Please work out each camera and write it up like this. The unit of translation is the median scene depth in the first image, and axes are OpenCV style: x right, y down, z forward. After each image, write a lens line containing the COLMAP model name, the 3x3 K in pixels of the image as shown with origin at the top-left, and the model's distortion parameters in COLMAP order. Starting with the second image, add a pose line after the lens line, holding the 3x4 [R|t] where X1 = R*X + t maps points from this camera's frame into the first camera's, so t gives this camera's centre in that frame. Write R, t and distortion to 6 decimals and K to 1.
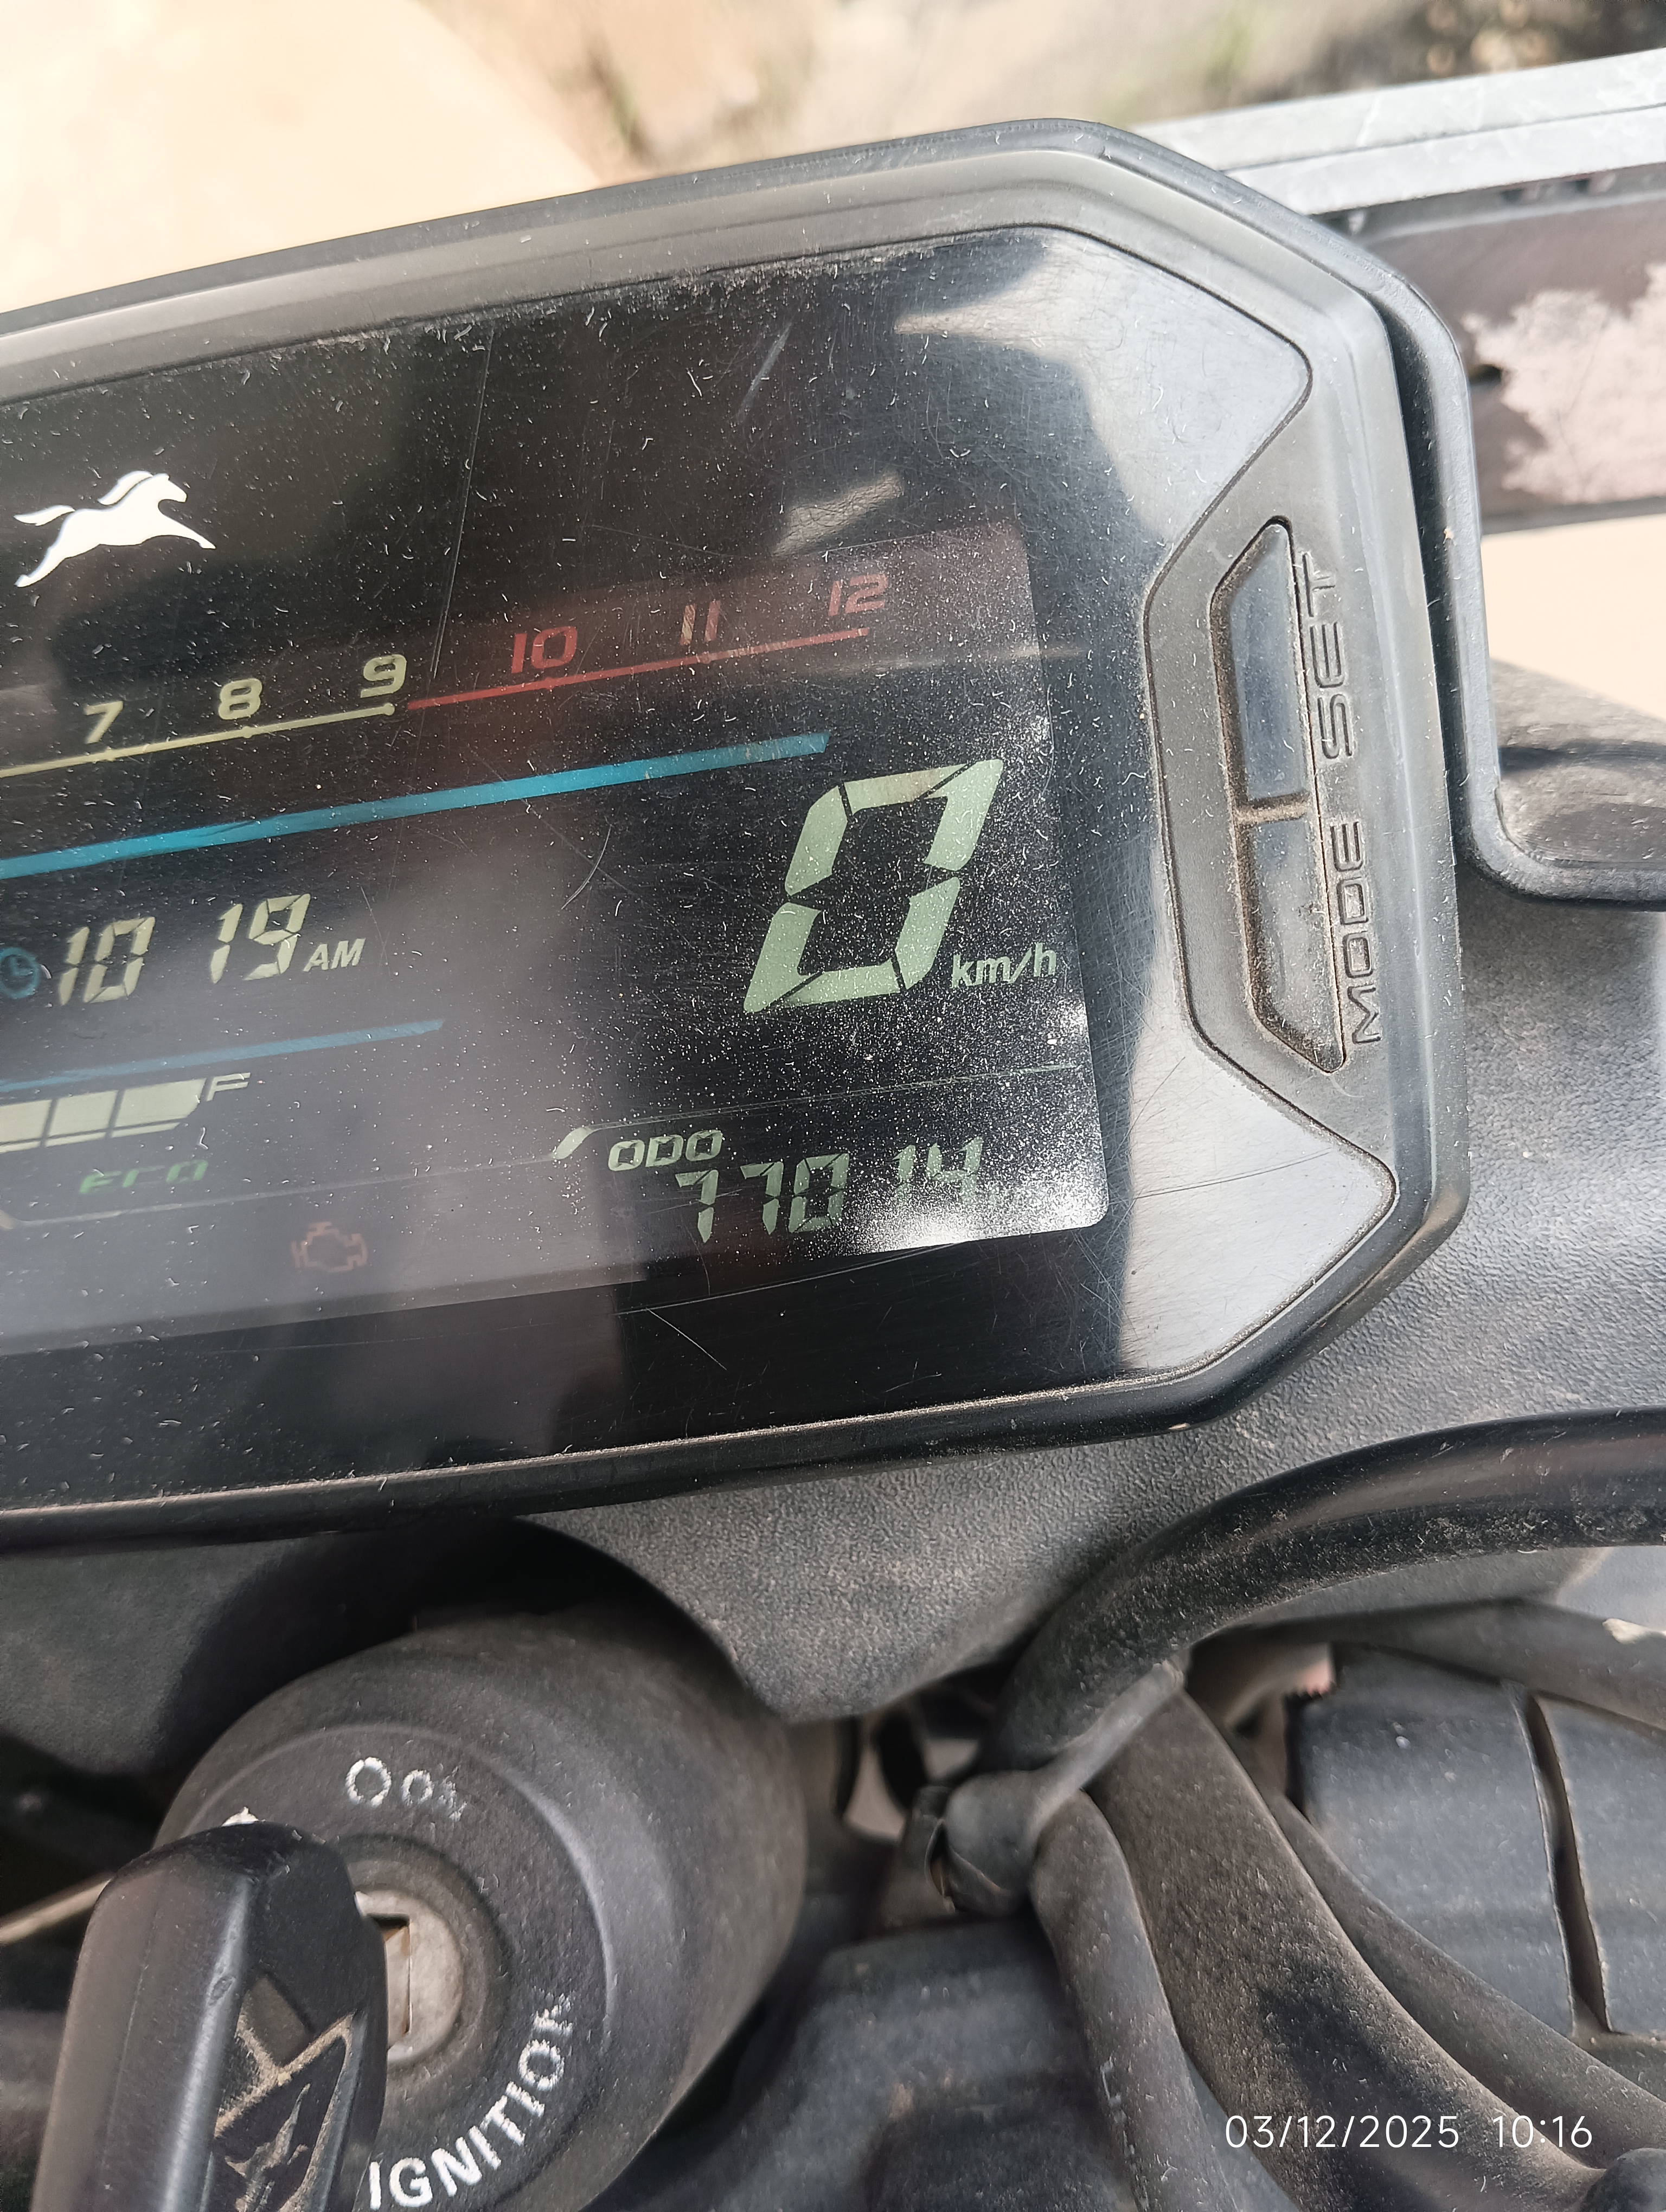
lens RADIAL K [[1898.2, 0, 843.7], [0, 1898.2, 1098.6], [0, 0, 1]] dist [0.045226, -0.170820]
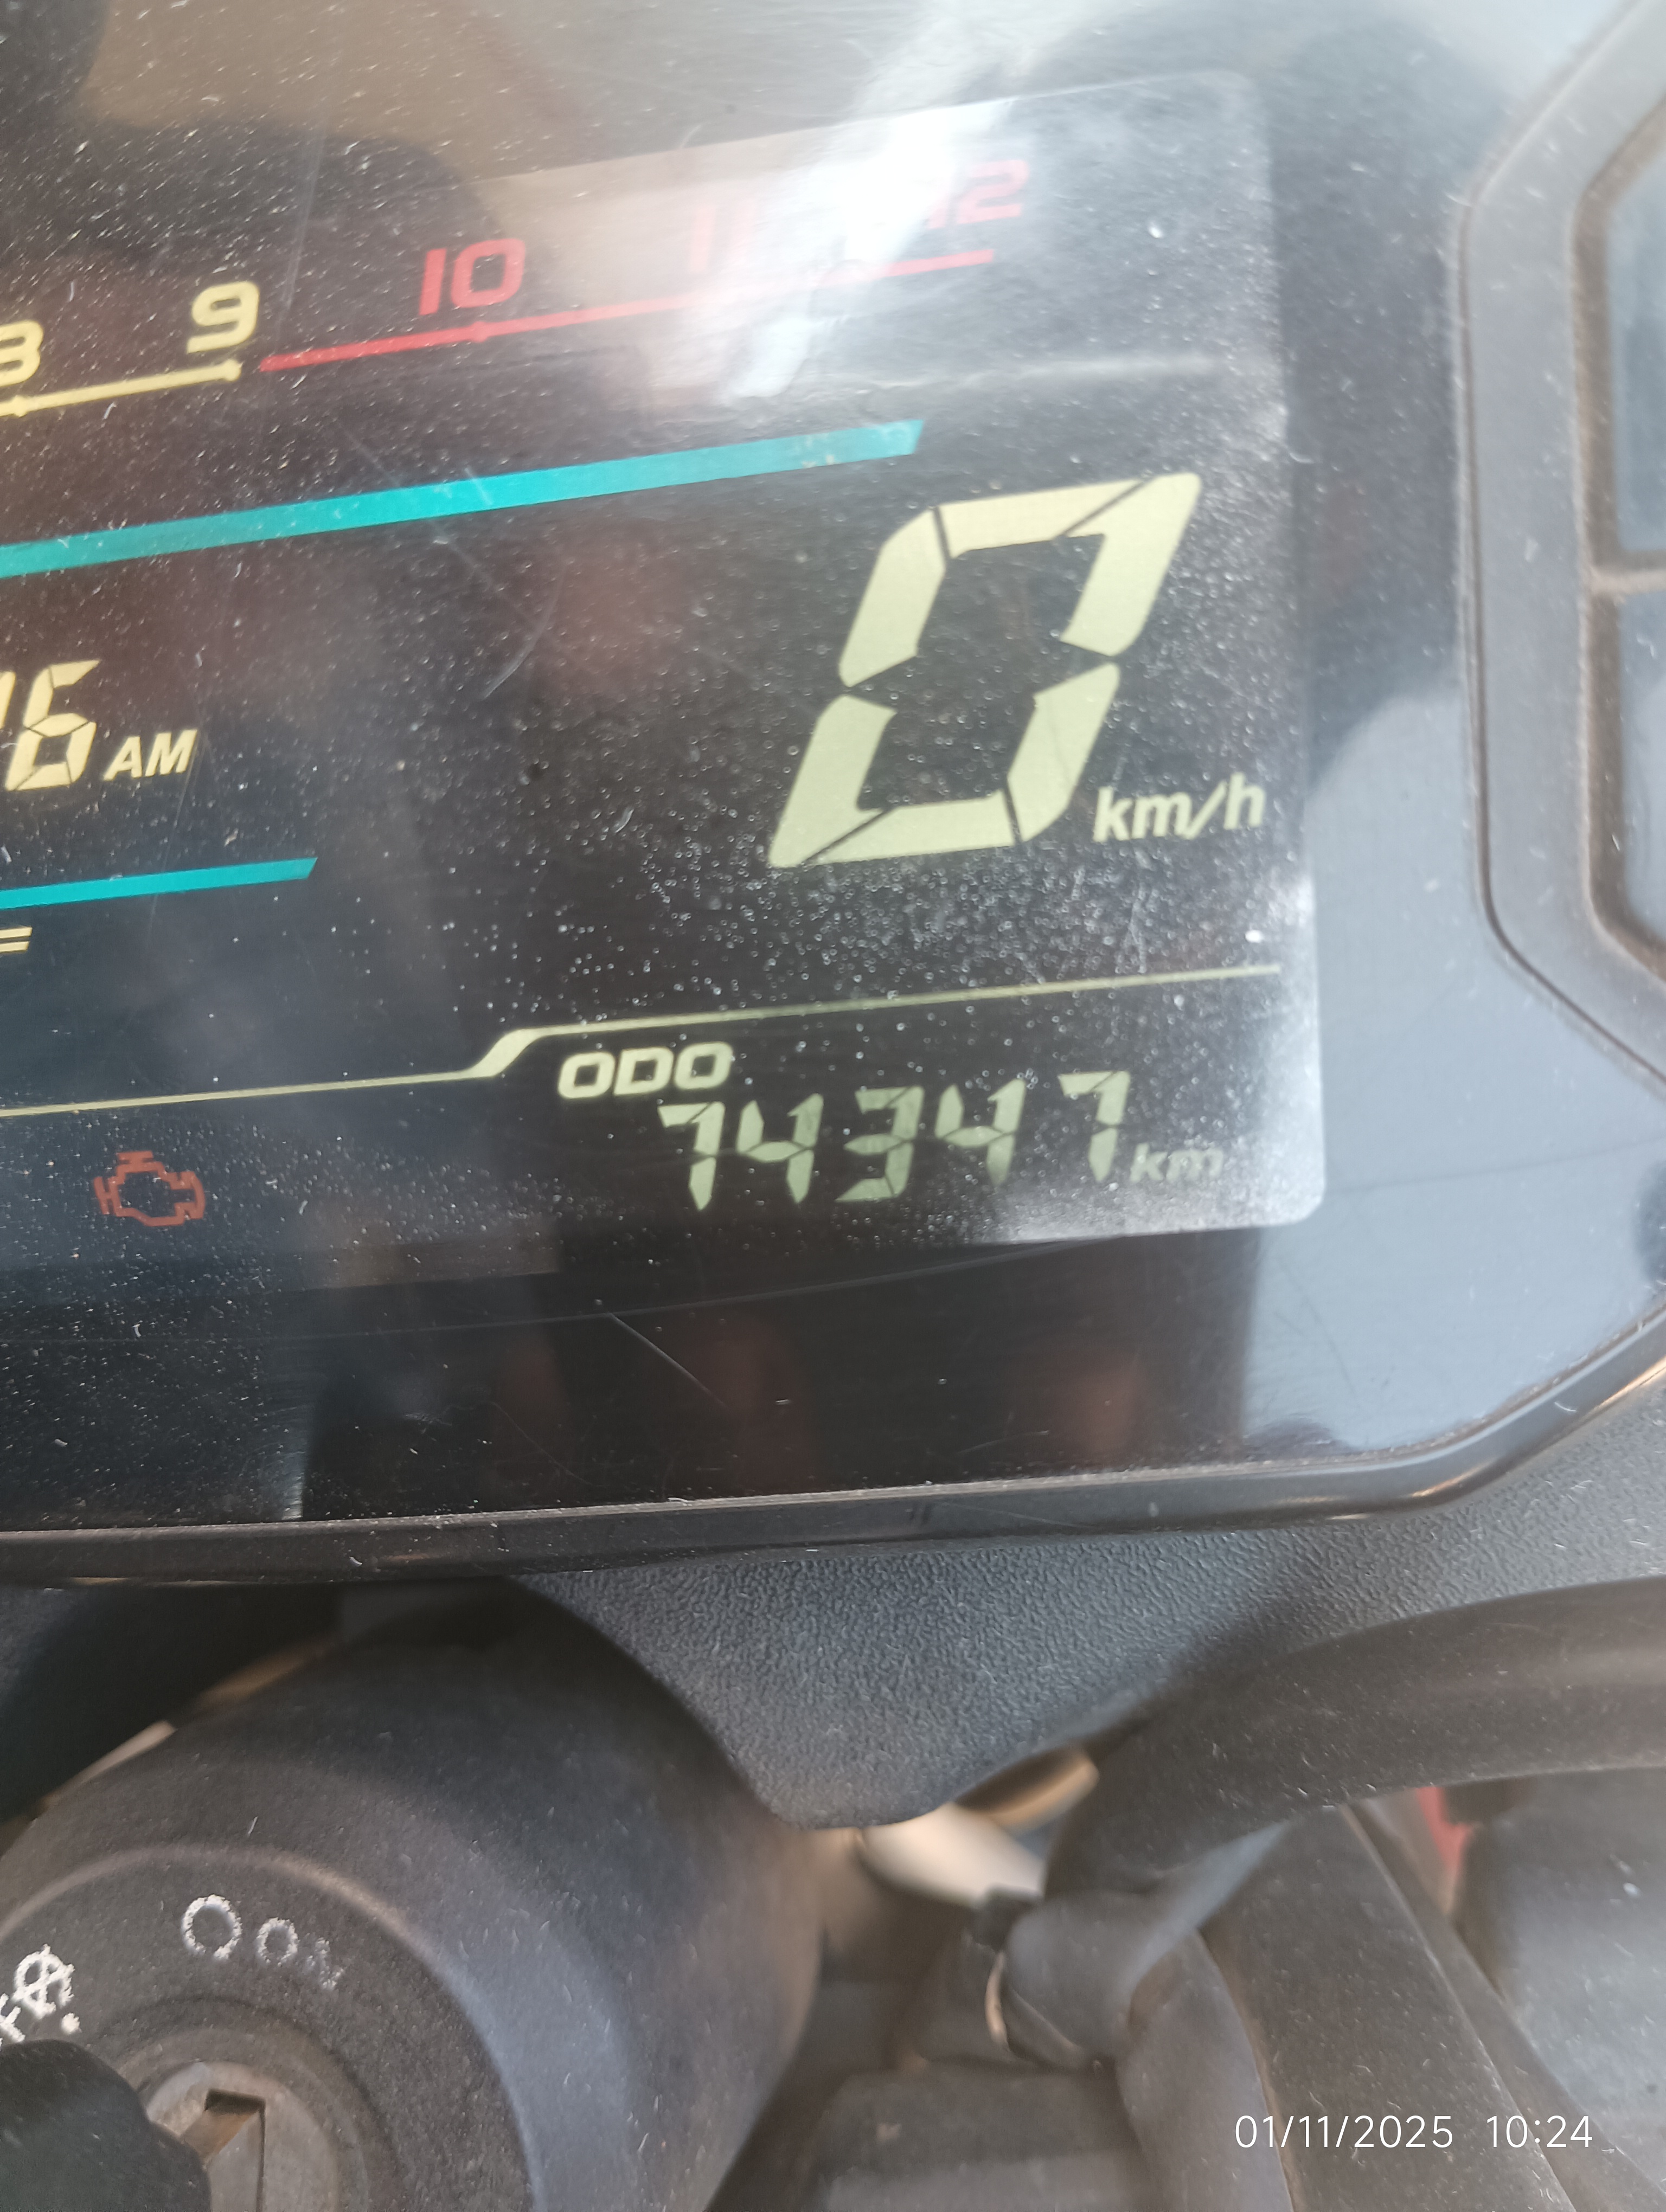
lens RADIAL K [[1898.2, 0, 828.8], [0, 1898.2, 1103.0], [0, 0, 1]] dist [0.045226, -0.170820]
pose [[0.998854, 0.040524, -0.025452, -0.012415], [-0.037803, 0.994314, 0.099555, -0.030189], [0.029342, -0.098479, 0.994706, 0.341210]]
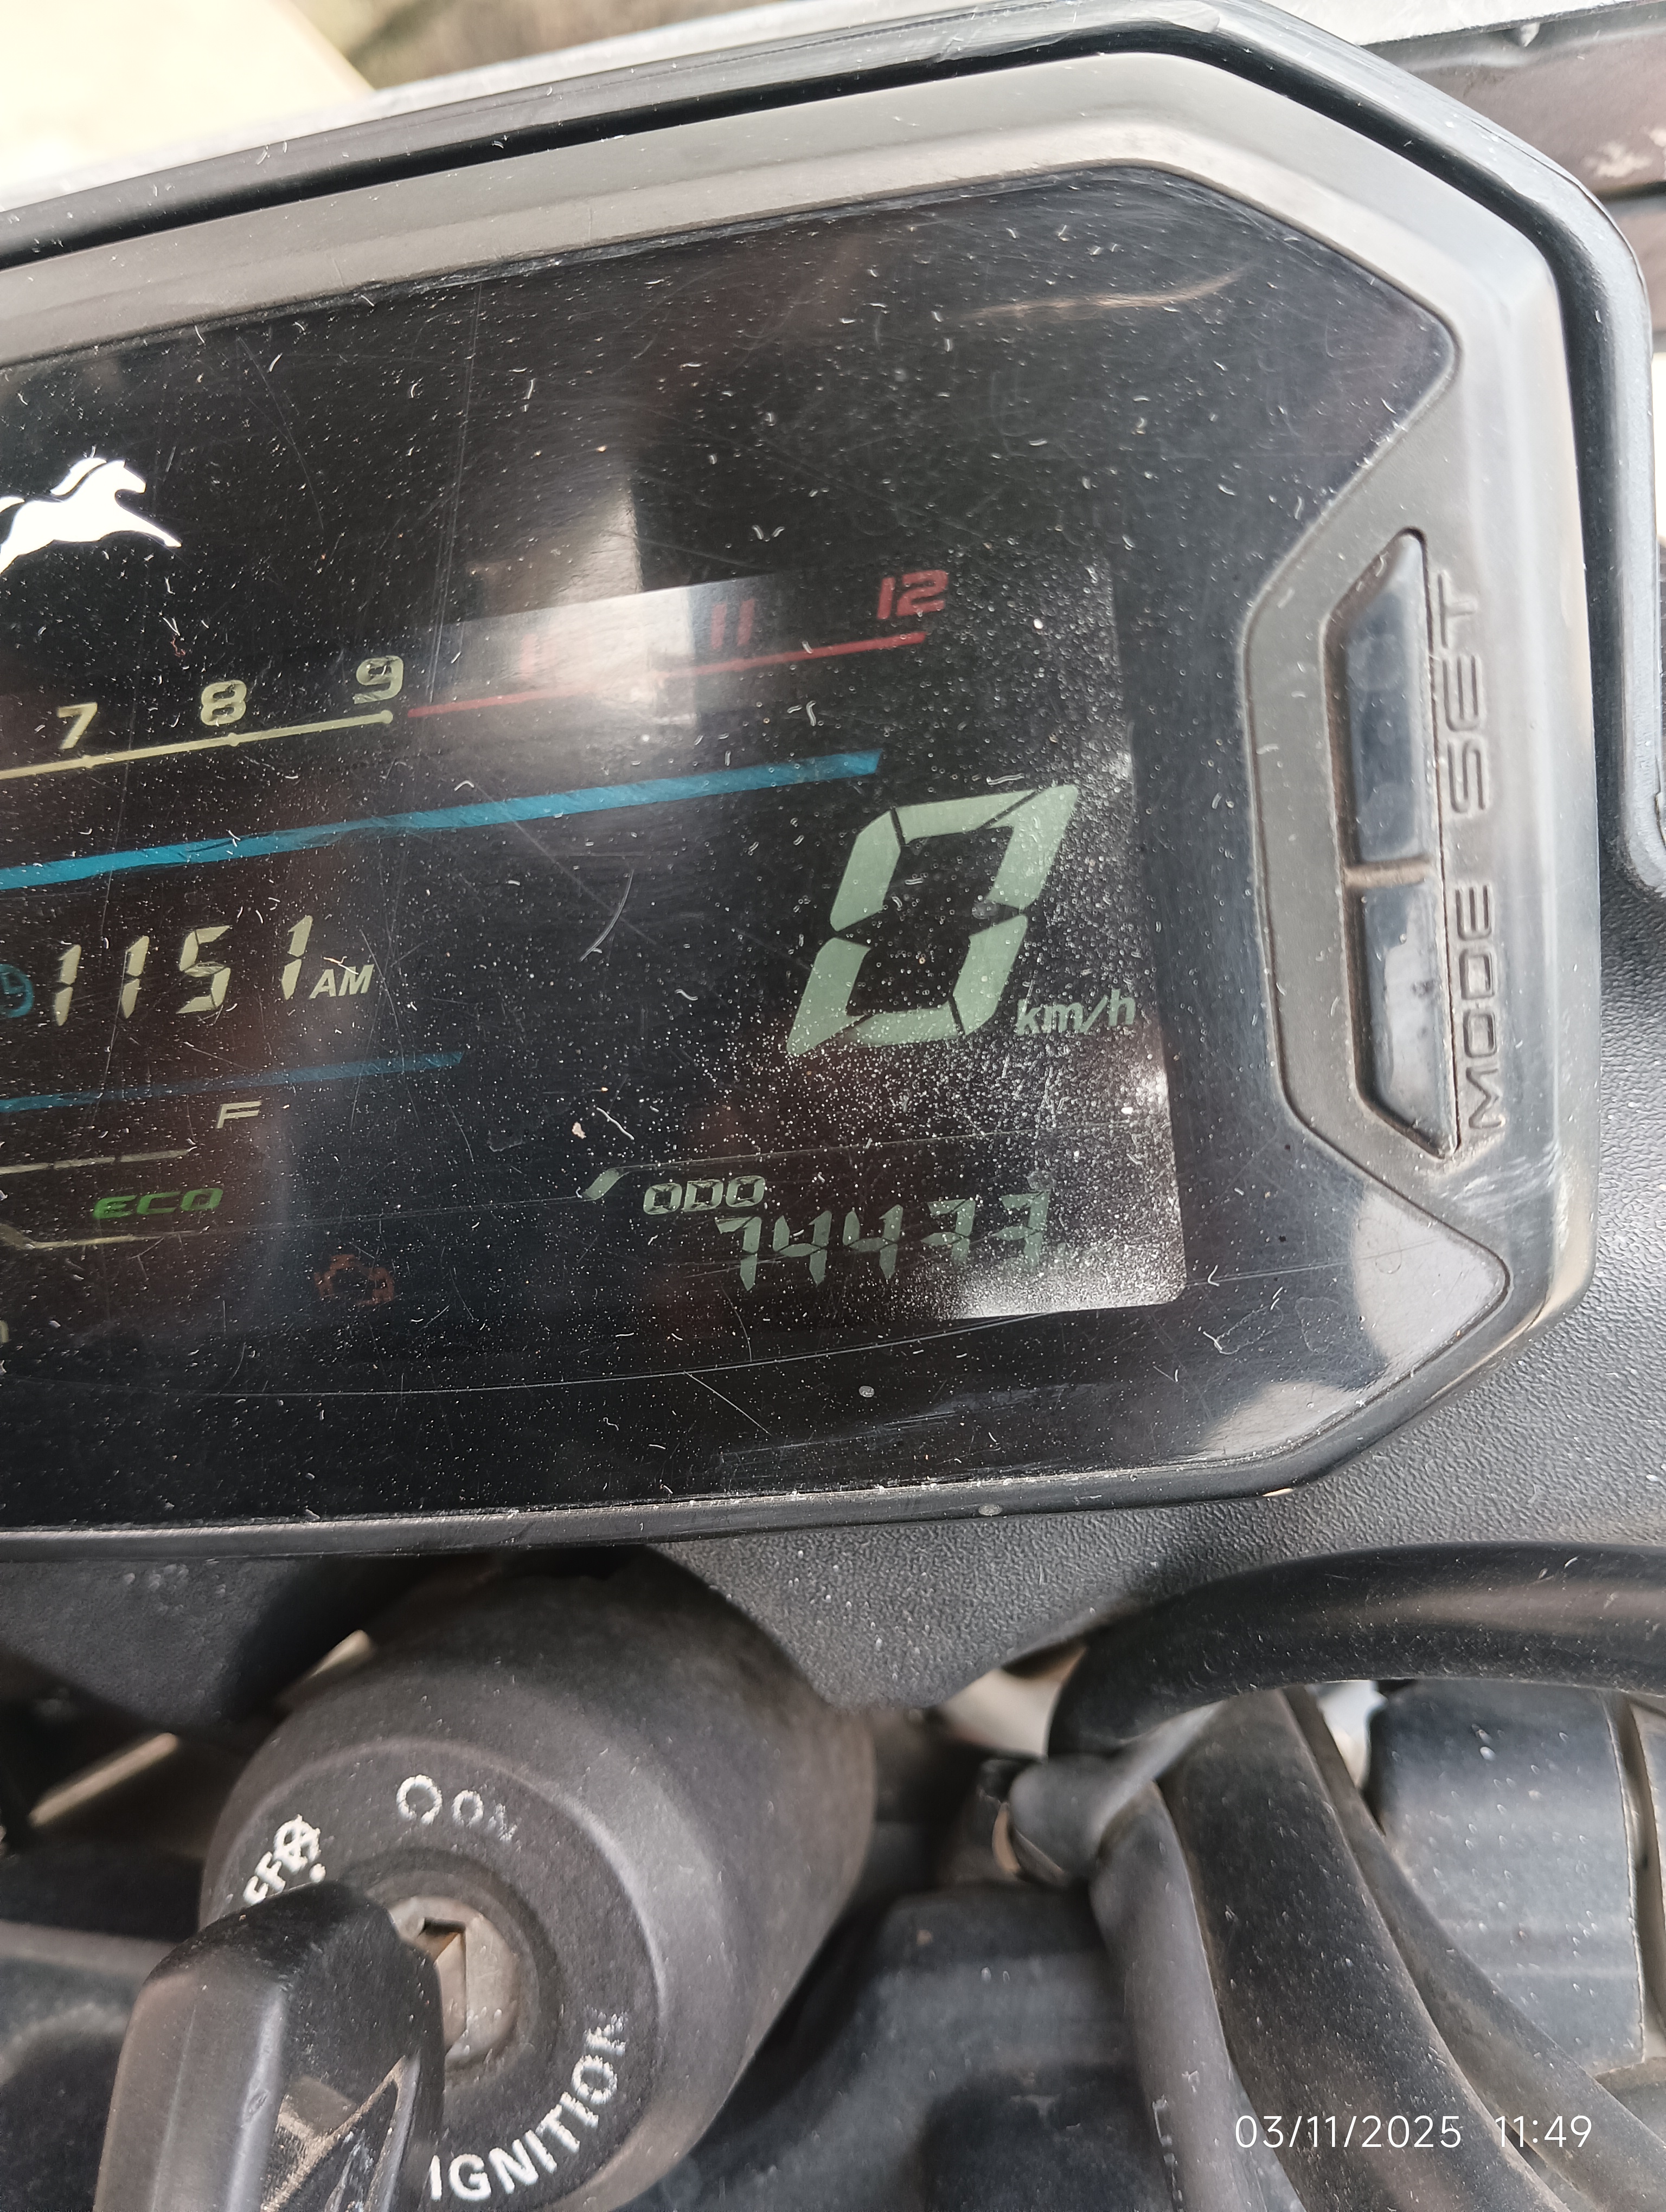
lens RADIAL K [[1898.2, 0, 840.2], [0, 1898.2, 1083.9], [0, 0, 1]] dist [0.045226, -0.170820]
pose [[0.997850, 0.009616, -0.064835, 0.031047], [0.001563, 0.985407, 0.170205, -0.183069], [0.065526, -0.169940, 0.983273, 0.108099]]
